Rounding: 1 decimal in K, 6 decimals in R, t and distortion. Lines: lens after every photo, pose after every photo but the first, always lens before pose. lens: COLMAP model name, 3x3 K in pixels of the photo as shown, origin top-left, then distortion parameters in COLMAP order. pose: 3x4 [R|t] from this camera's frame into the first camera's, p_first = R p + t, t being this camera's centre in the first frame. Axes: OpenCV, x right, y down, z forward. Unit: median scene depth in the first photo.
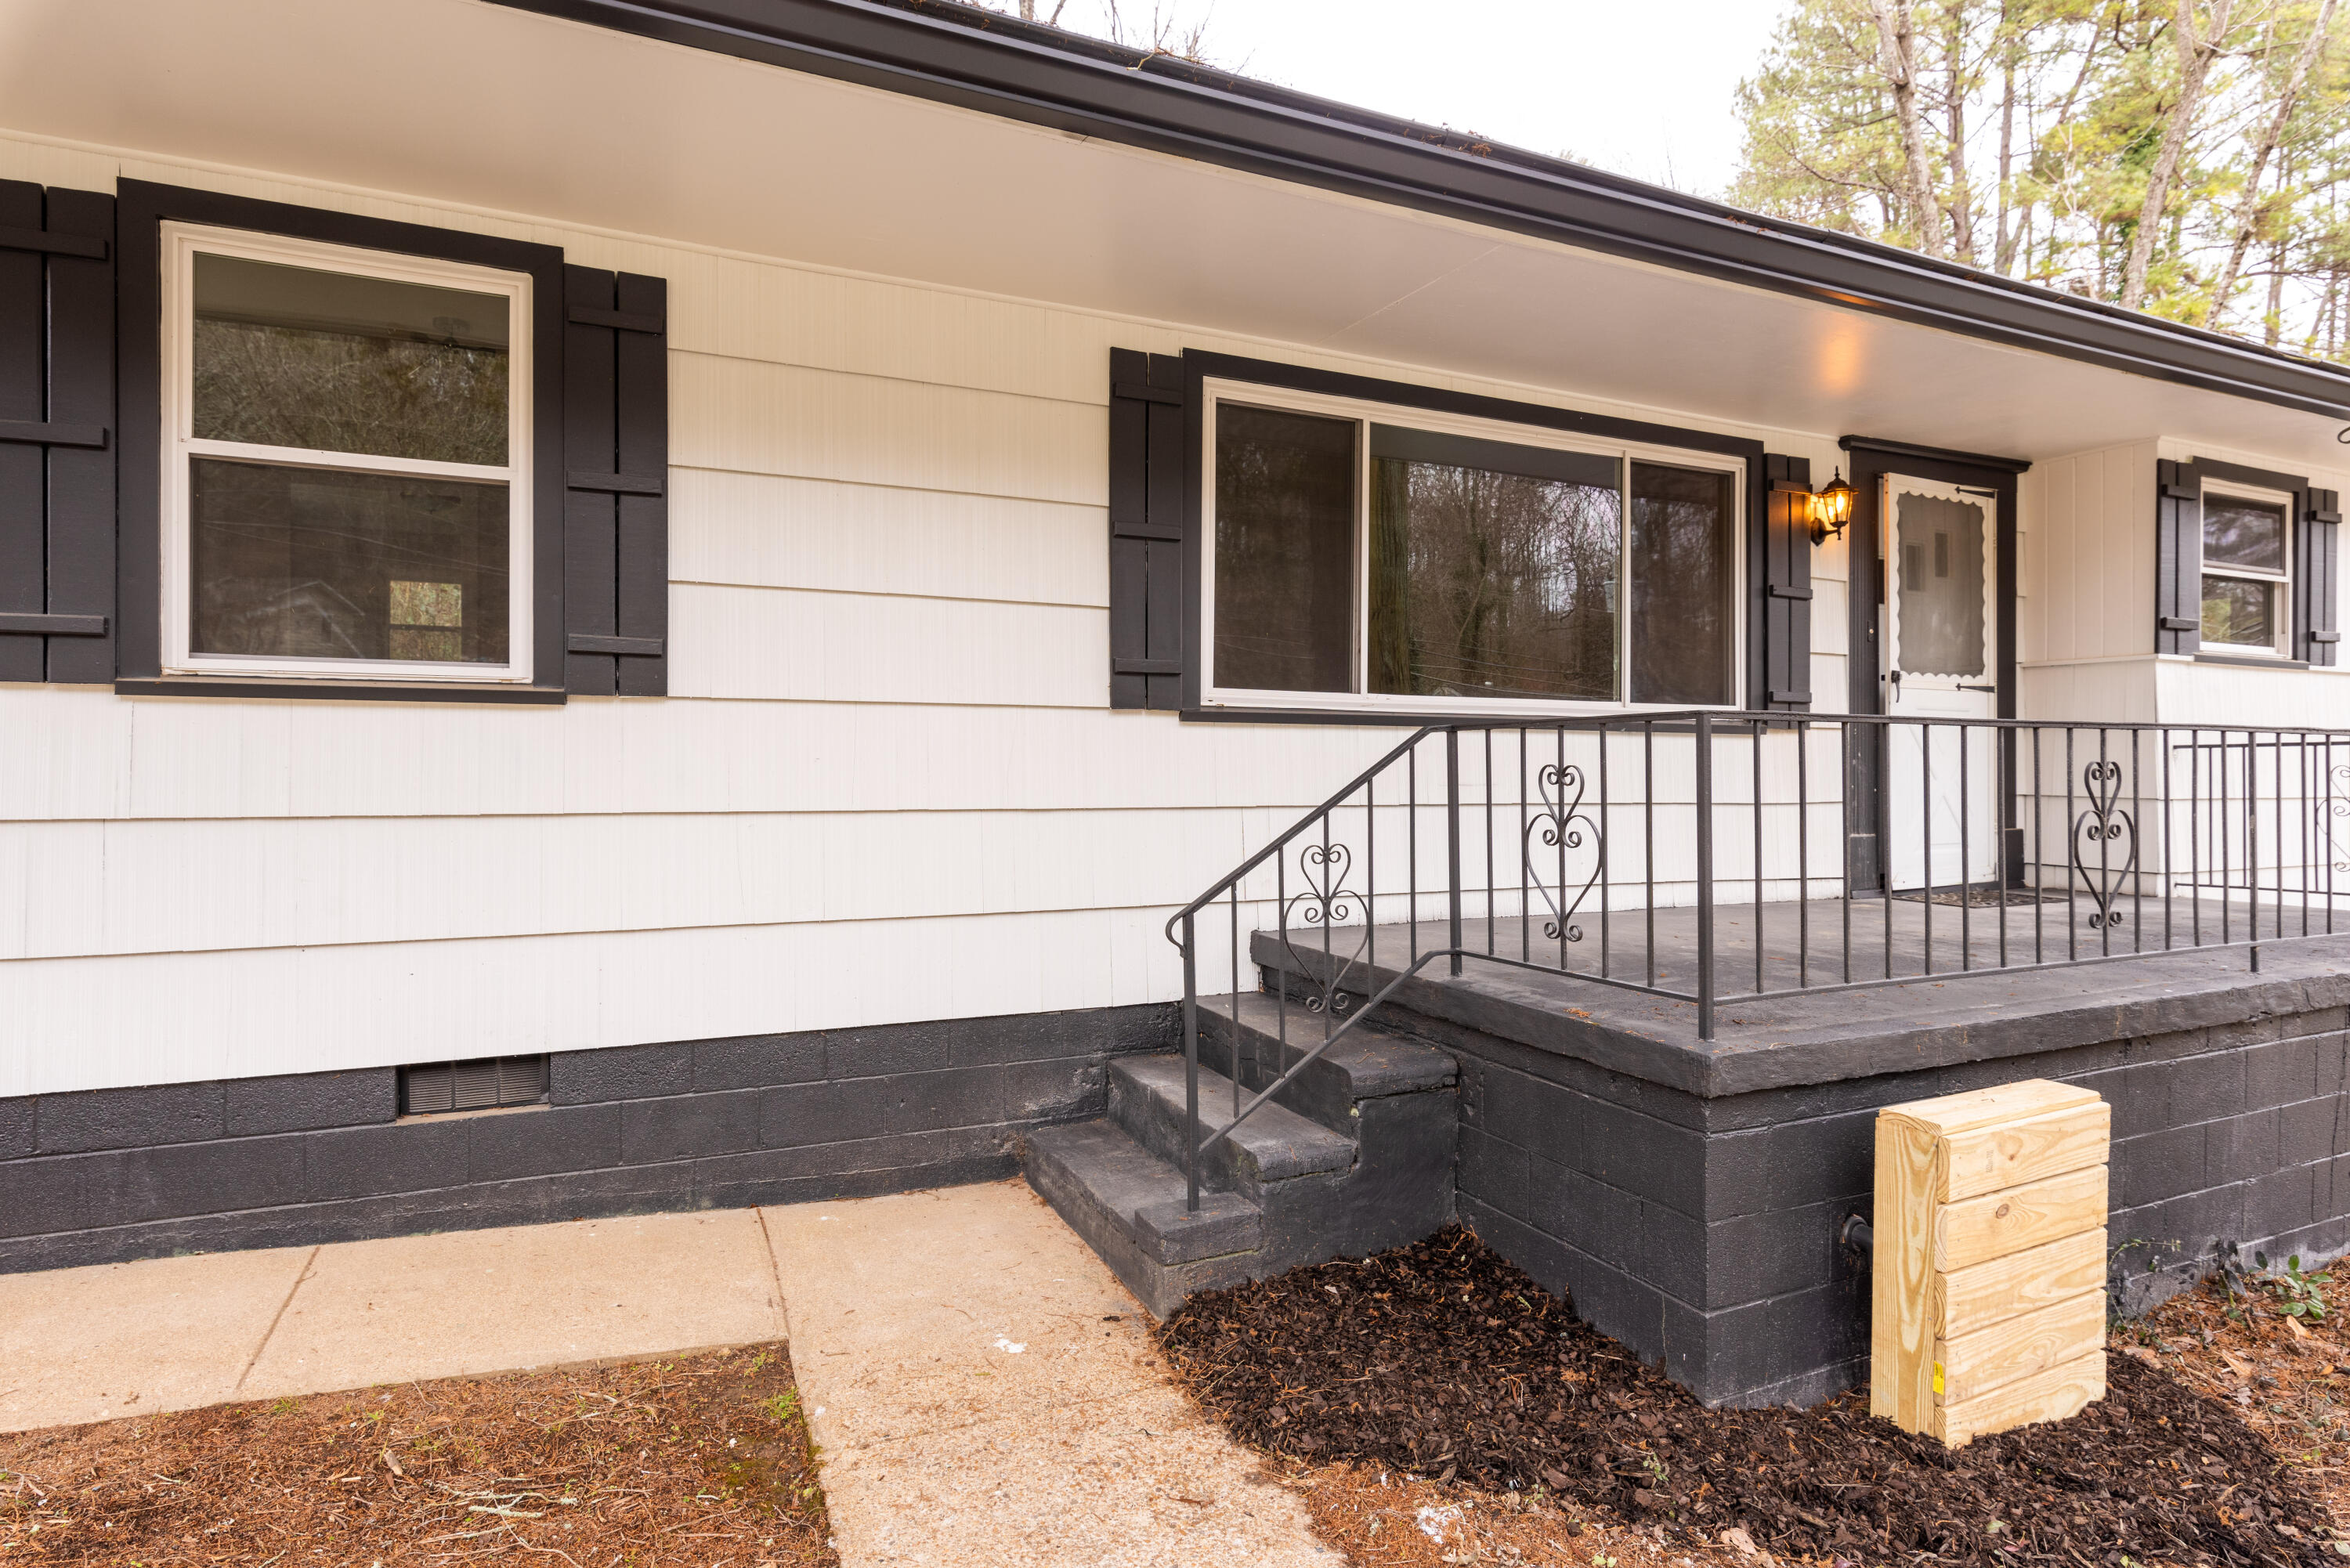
lens RADIAL K [[1222.3, 0, 1184.9], [0, 1222.3, 737.5], [0, 0, 1]] dist [-0.003160, -0.001009]
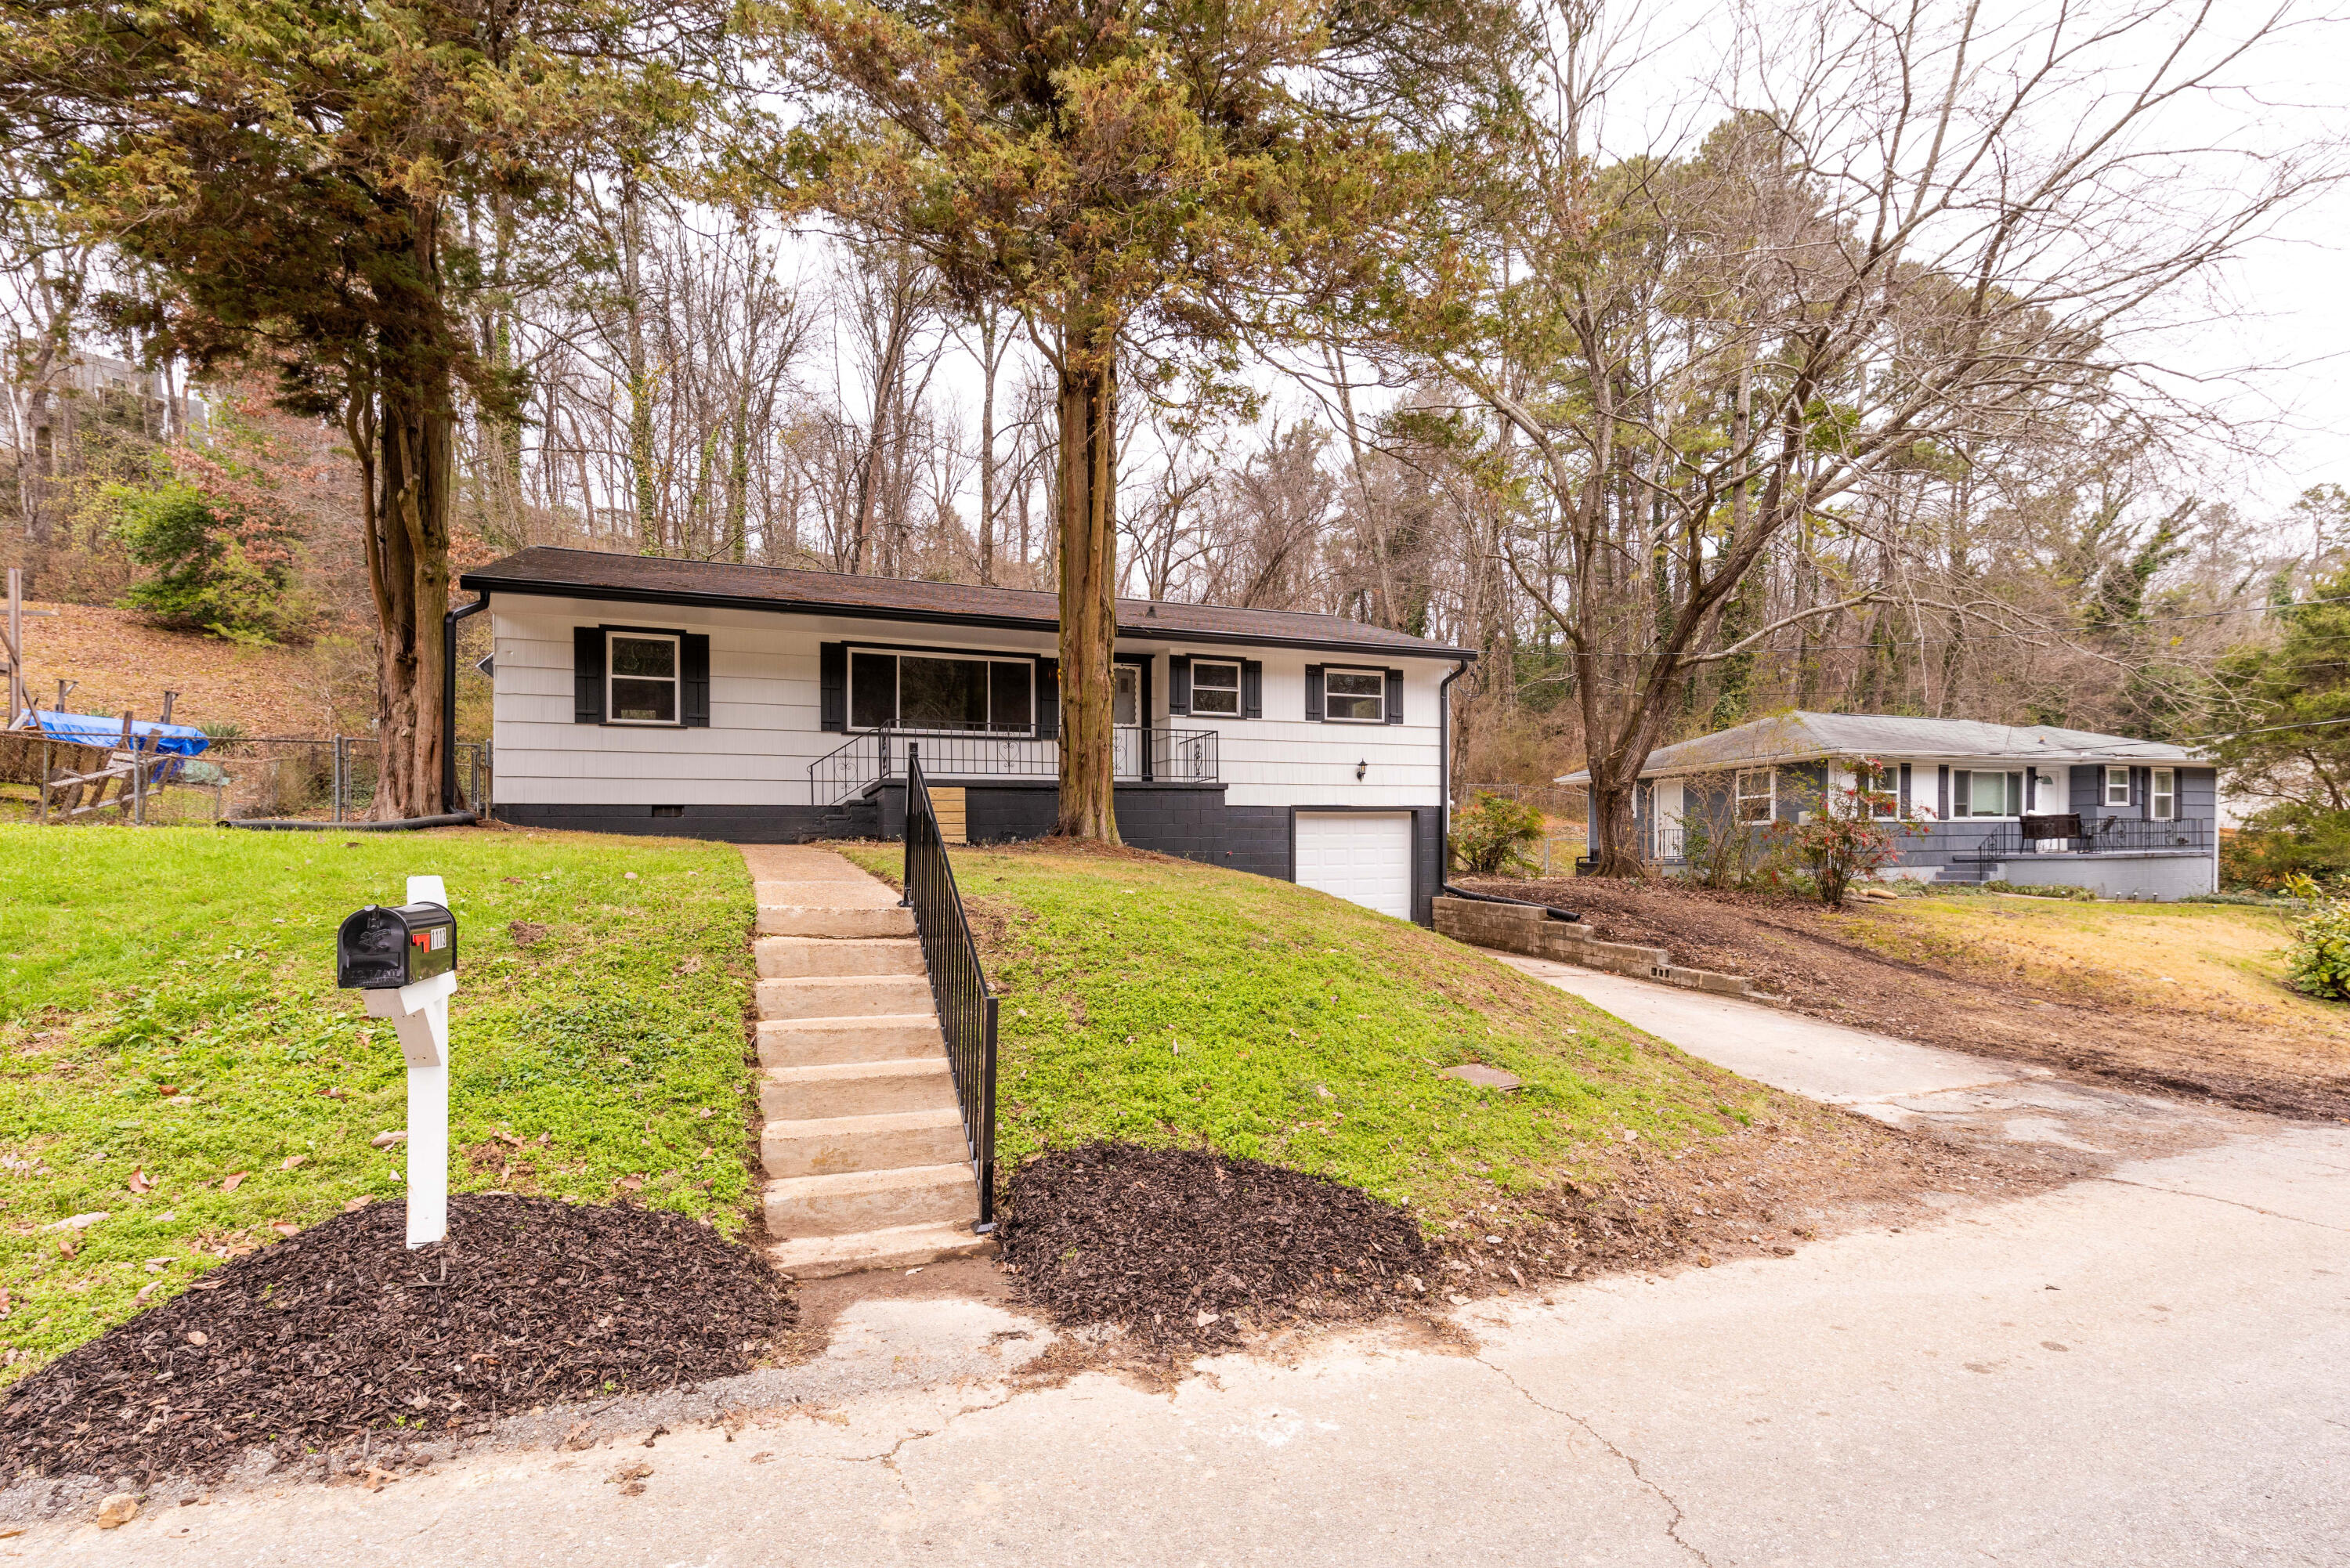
lens RADIAL K [[1033.3, 0, 1177.7], [0, 1033.3, 776.5], [0, 0, 1]] dist [0.001648, -0.000131]
pose [[0.999249, -0.023196, -0.031054, 0.971353], [0.021254, 0.997882, -0.061481, 0.287111], [0.032414, 0.060774, 0.997625, -1.873931]]
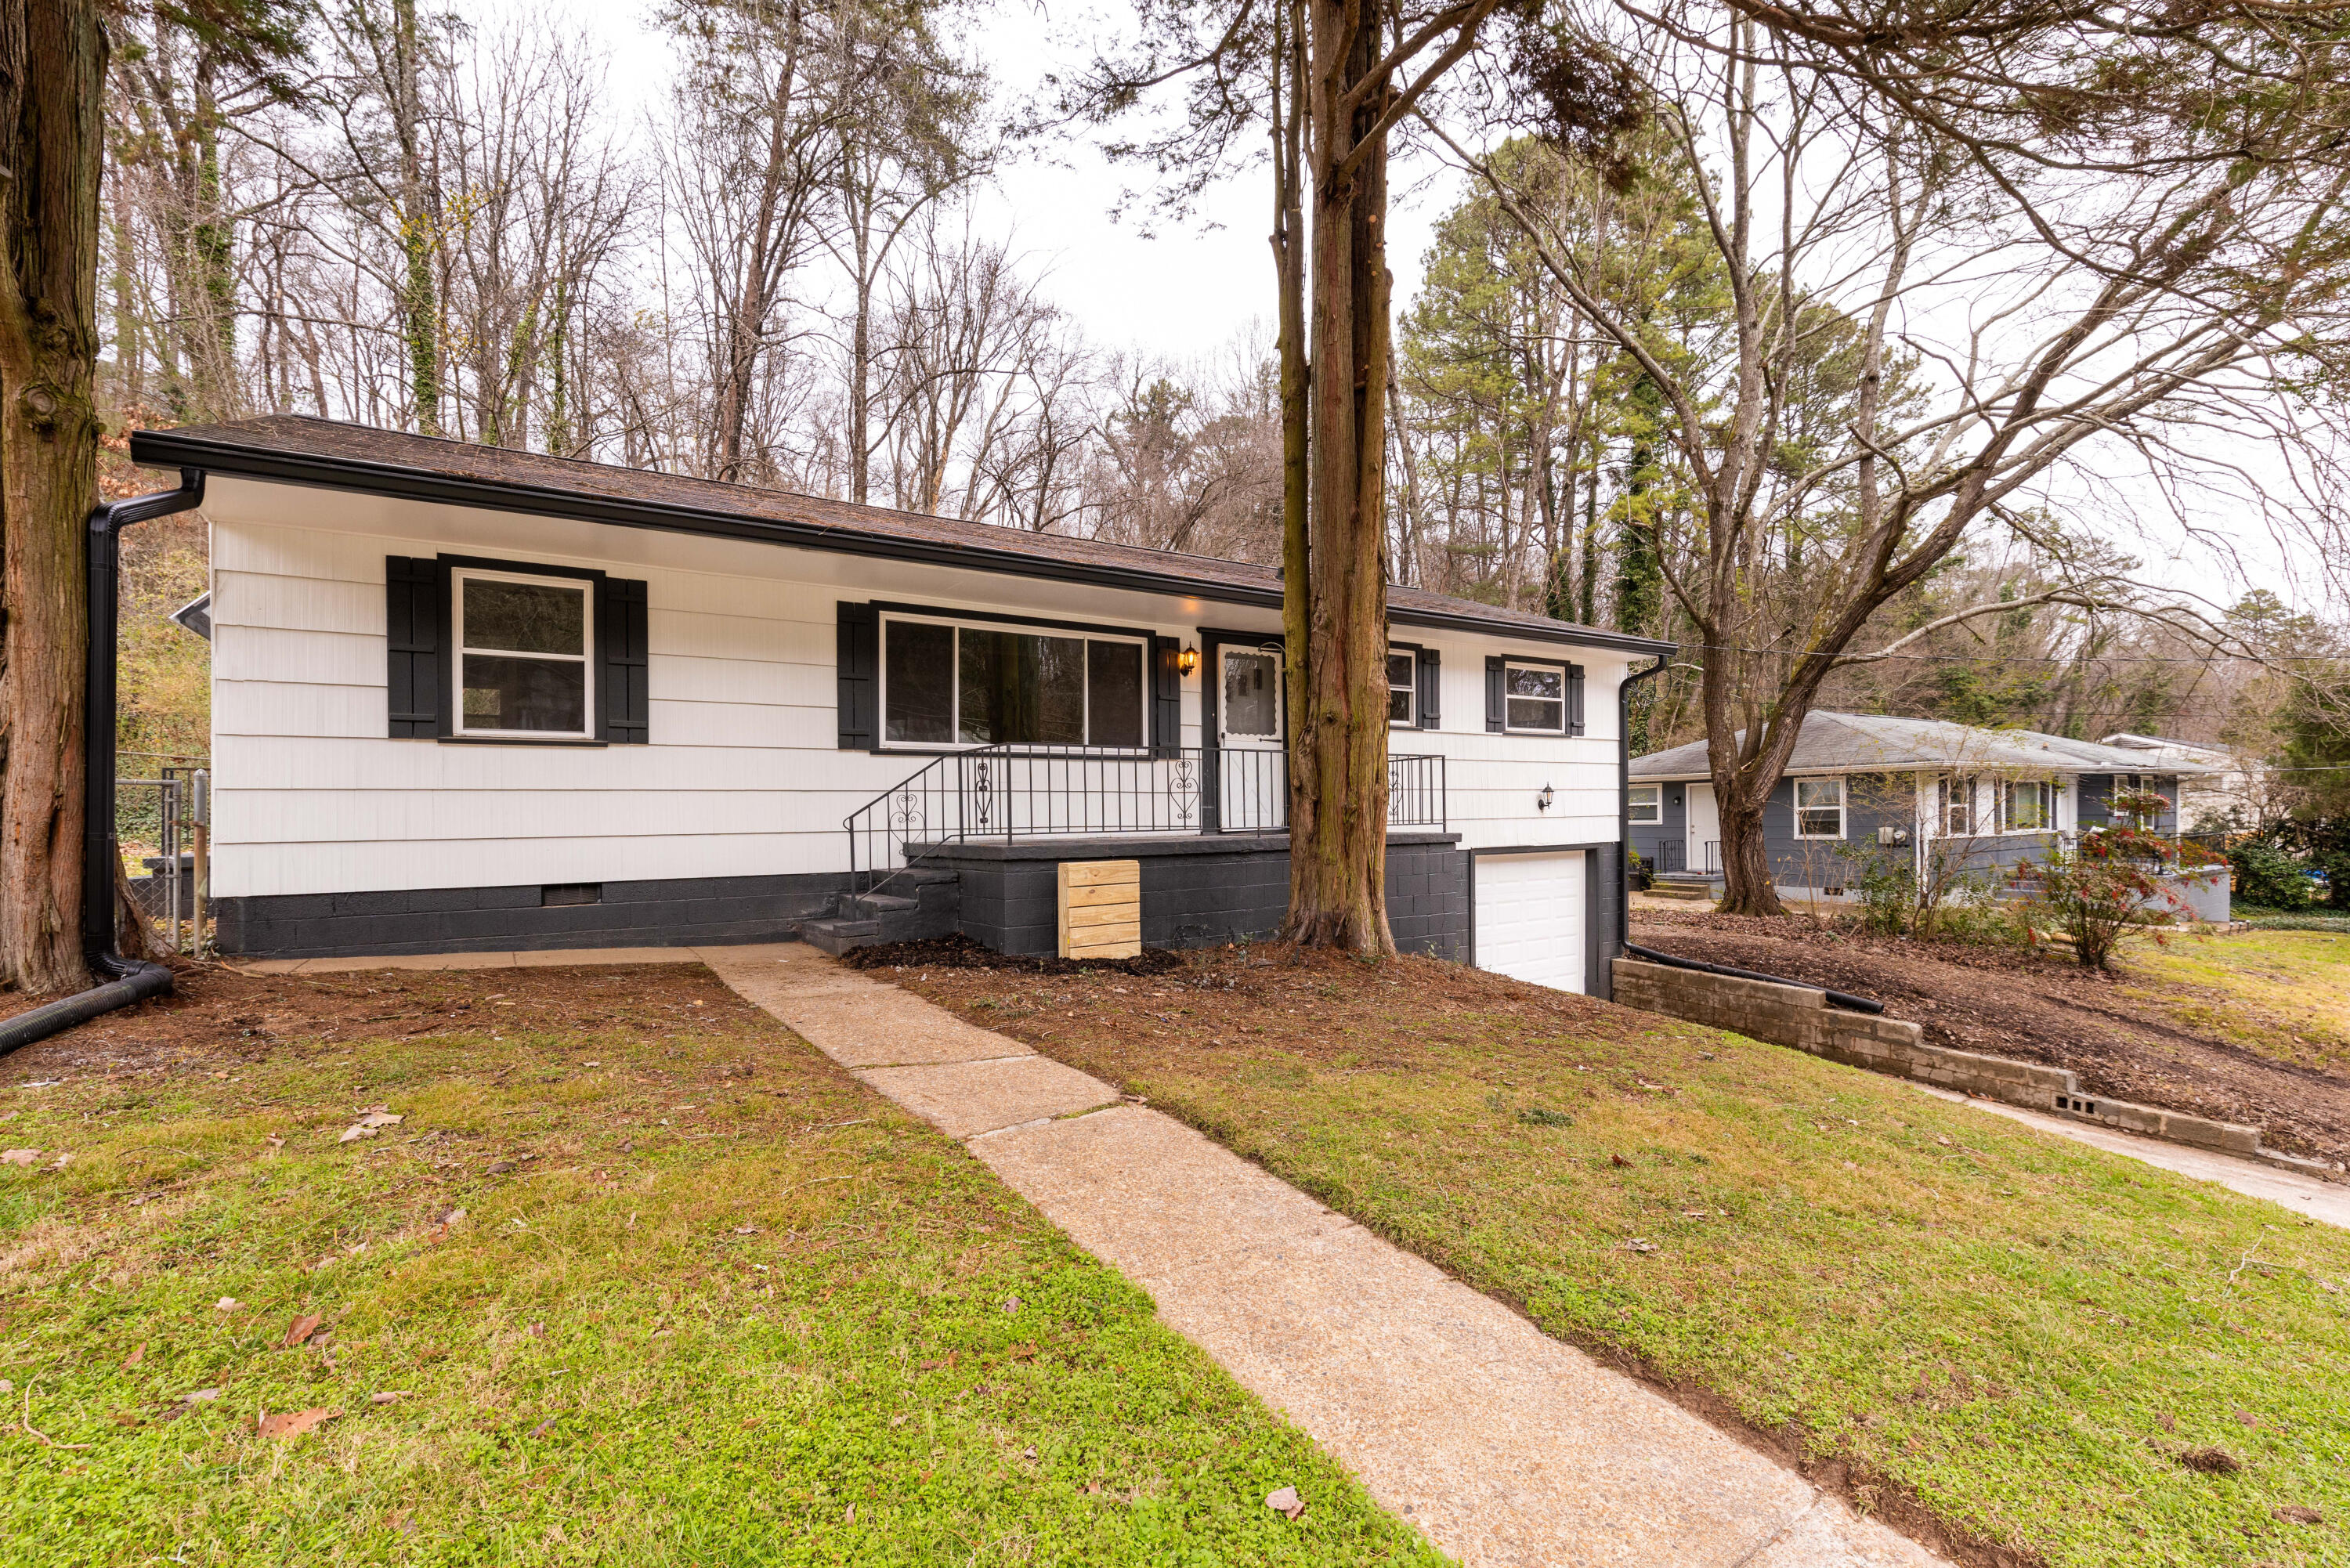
lens RADIAL K [[1013.5, 0, 1181.4], [0, 1013.5, 759.4], [0, 0, 1]] dist [0.000239, -0.000617]
pose [[0.987592, -0.011501, 0.156623, 0.236897], [0.017559, 0.999148, -0.037352, 0.066560], [-0.156060, 0.039638, 0.986952, -0.869949]]
